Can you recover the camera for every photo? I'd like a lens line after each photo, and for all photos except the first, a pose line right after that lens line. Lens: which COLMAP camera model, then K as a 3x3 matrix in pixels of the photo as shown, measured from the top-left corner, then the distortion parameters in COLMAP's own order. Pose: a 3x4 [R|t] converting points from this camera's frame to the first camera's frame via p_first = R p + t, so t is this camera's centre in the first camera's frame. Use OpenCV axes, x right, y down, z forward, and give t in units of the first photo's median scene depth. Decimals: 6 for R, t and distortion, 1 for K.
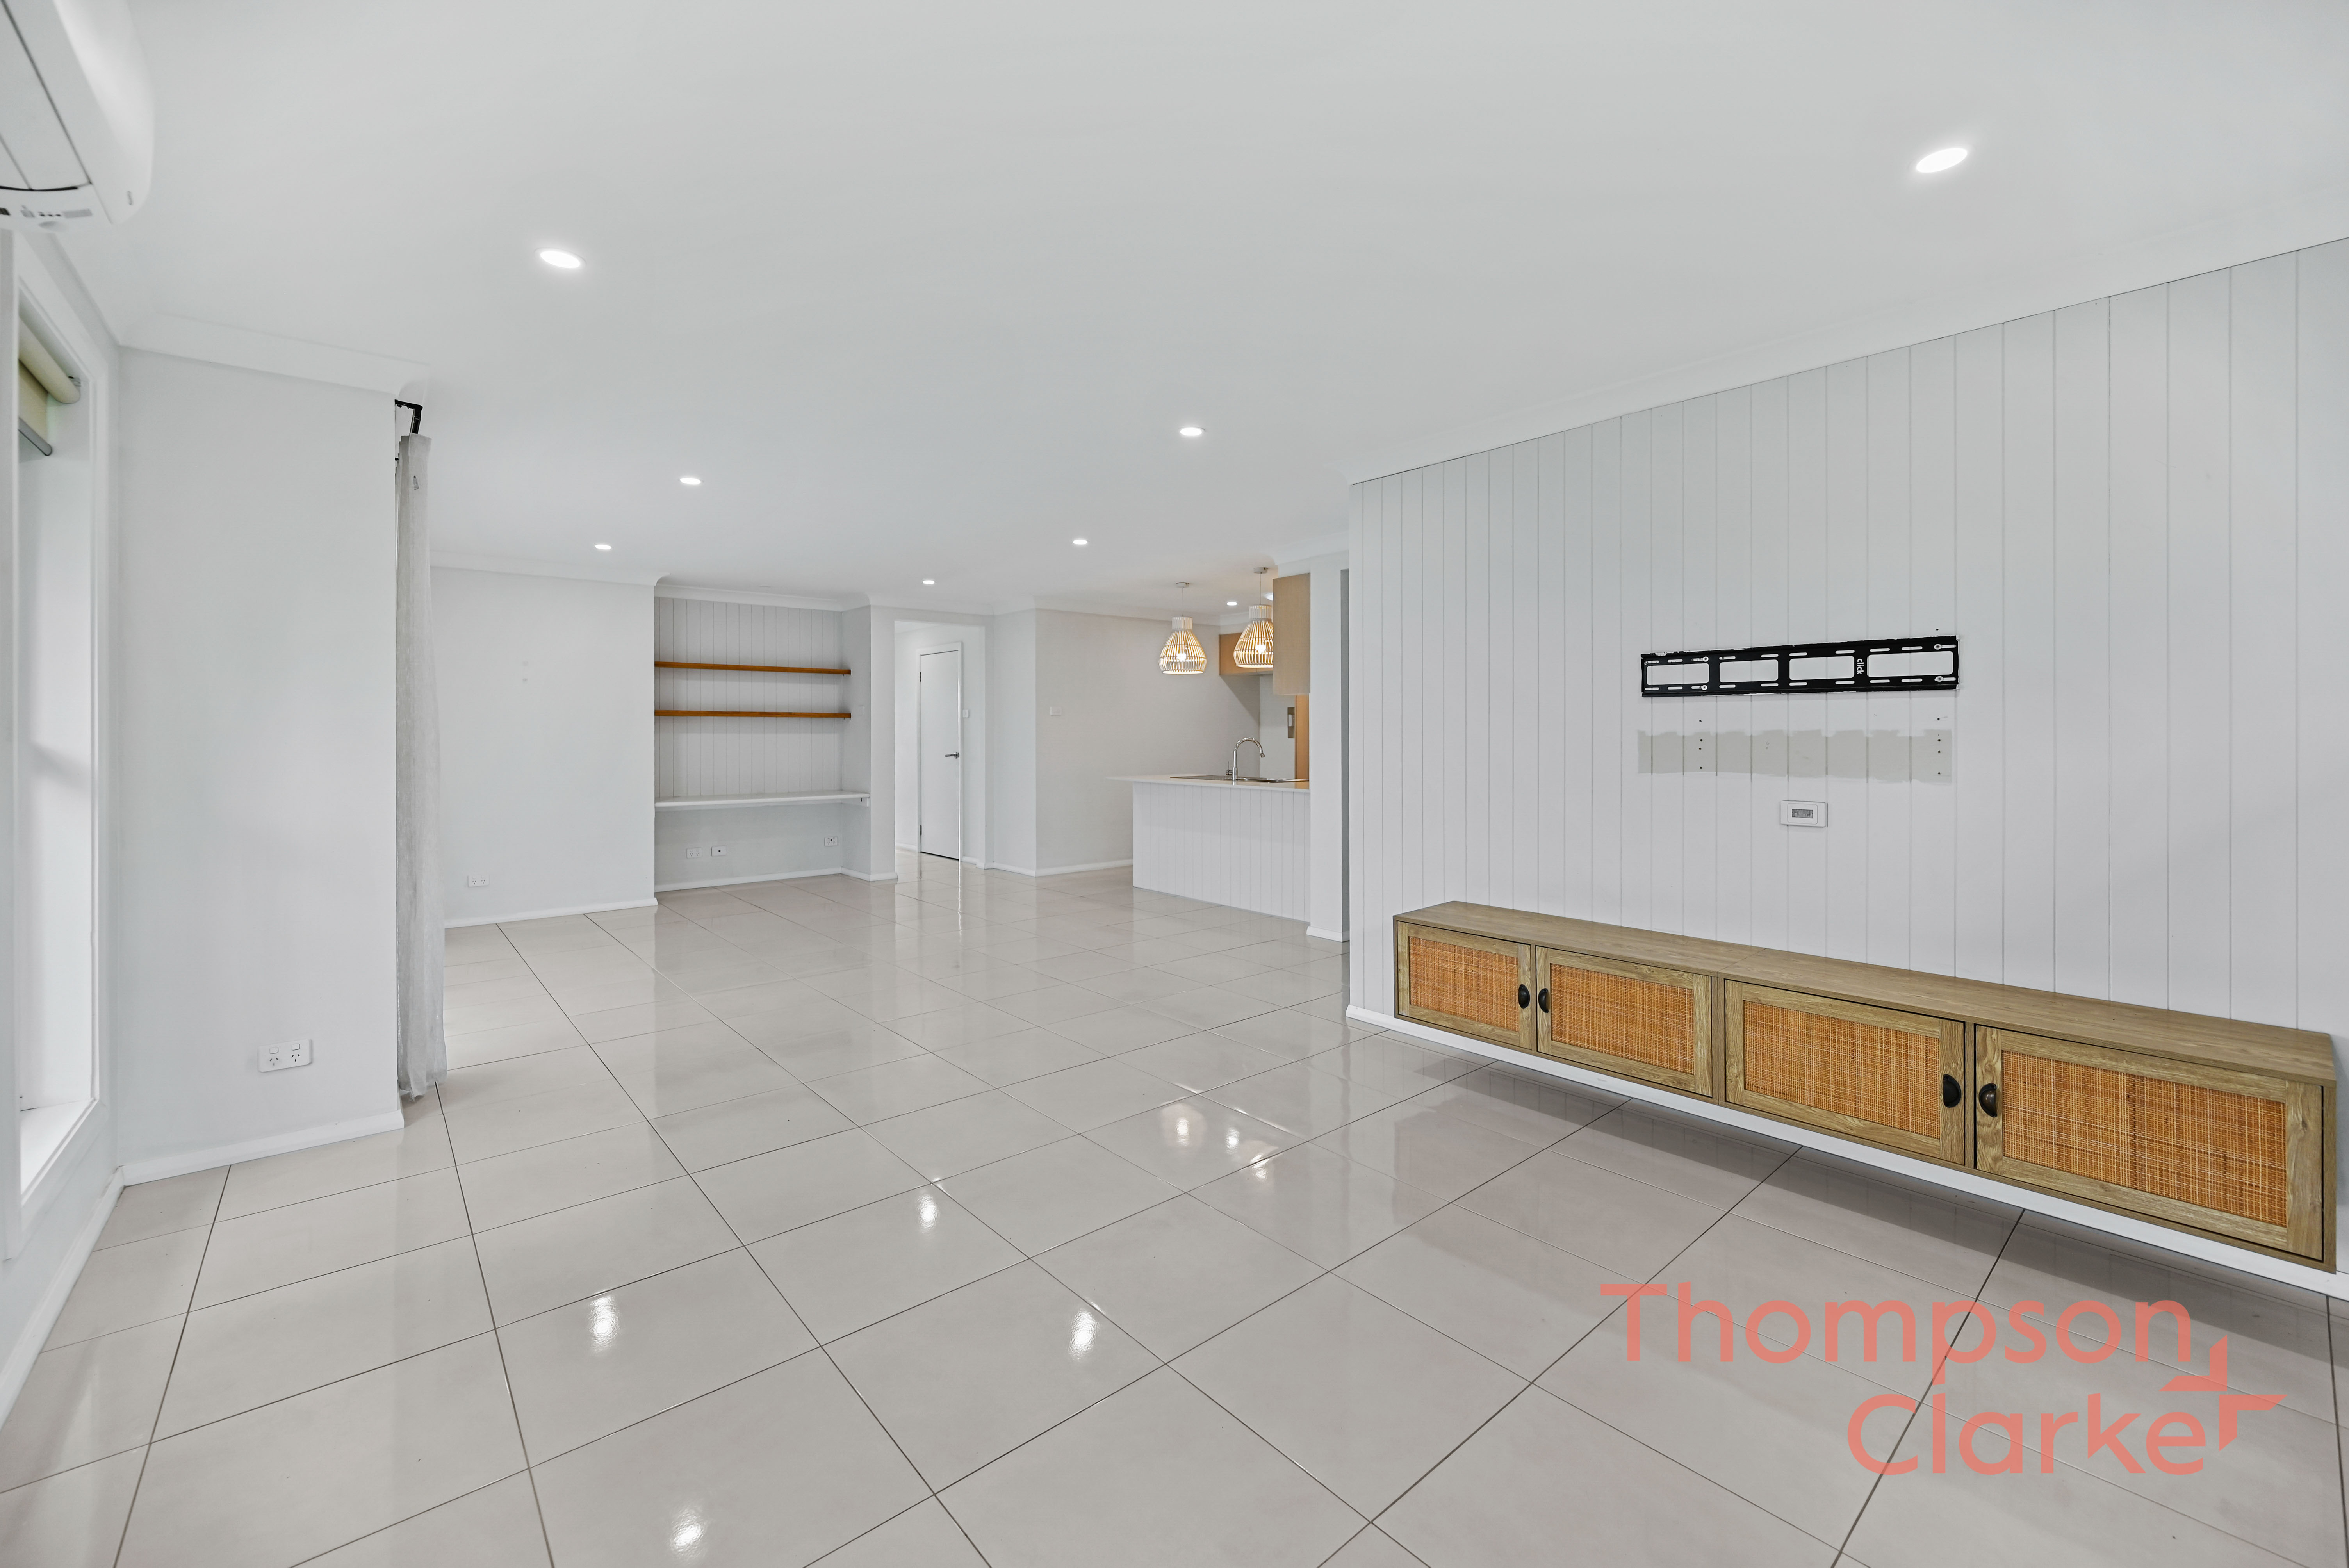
lens RADIAL K [[948.5, 0, 1167.6], [0, 948.5, 734.5], [0, 0, 1]] dist [0.000820, 0.000204]
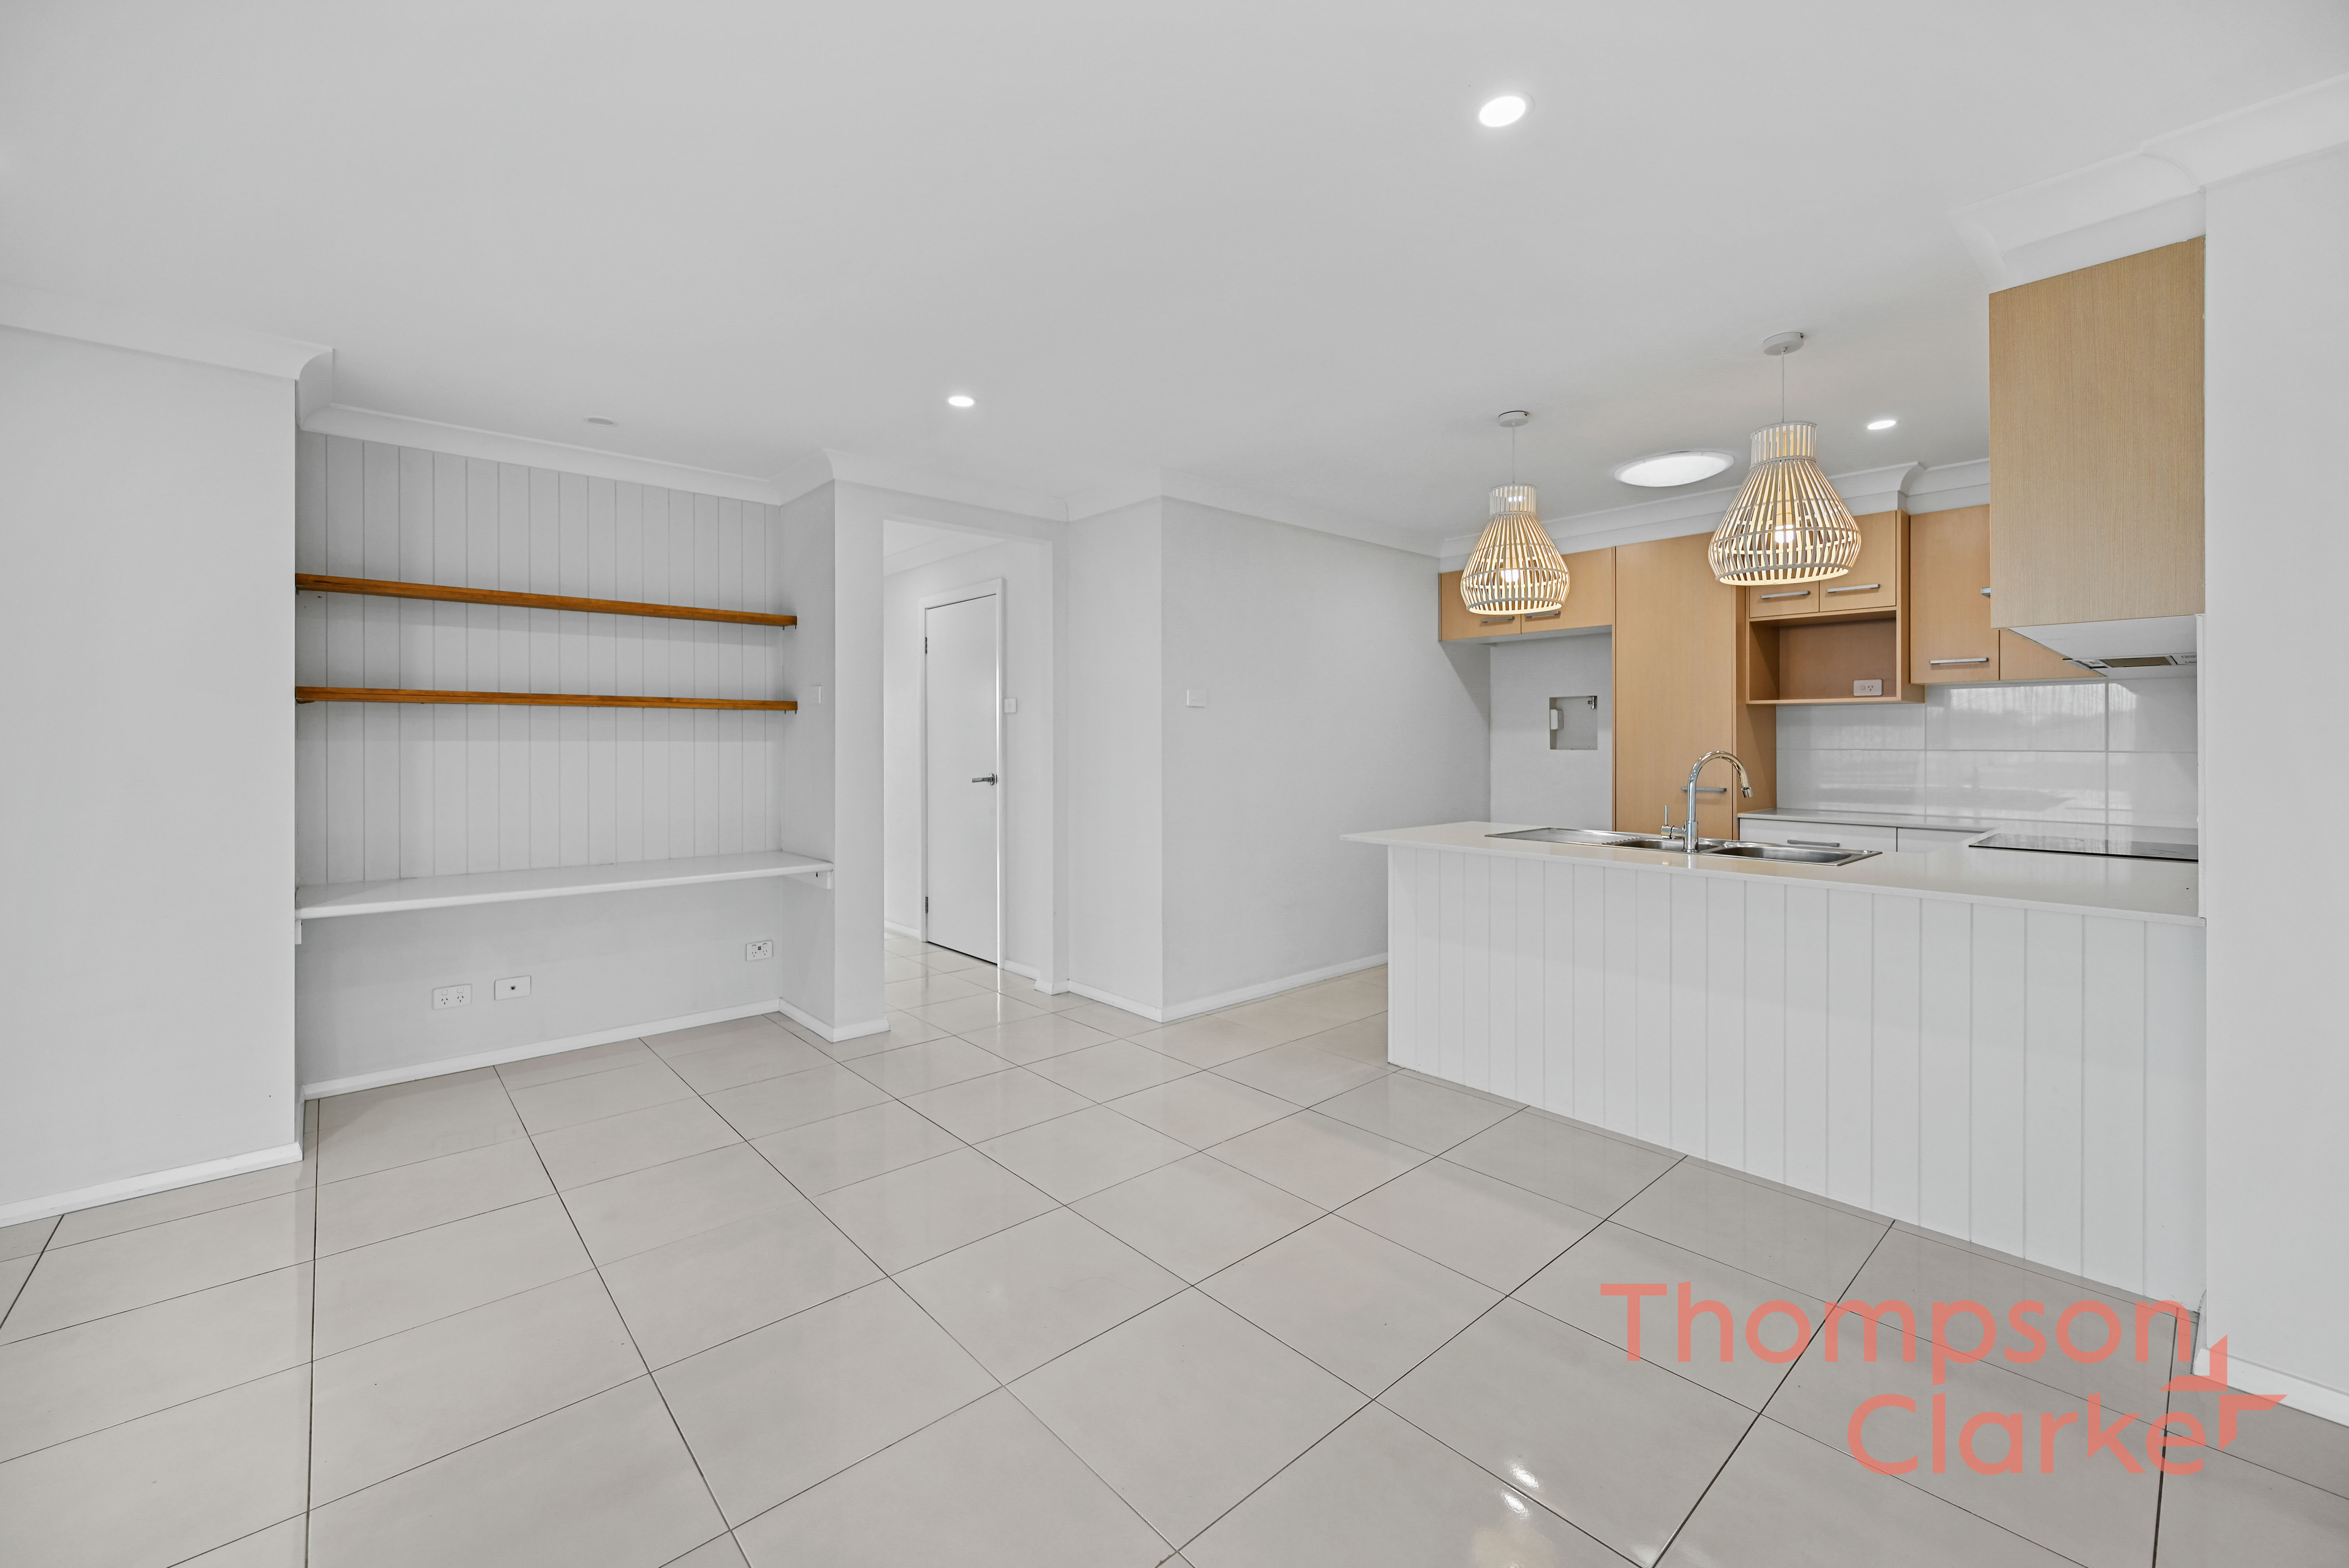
lens RADIAL K [[948.5, 0, 1173.0], [0, 948.5, 747.7], [0, 0, 1]] dist [0.000820, 0.000204]
pose [[0.999802, 0.000692, 0.019872, -0.155887], [-0.000812, 0.999981, 0.006044, -0.000733], [-0.019867, -0.006059, 0.999784, 0.533516]]
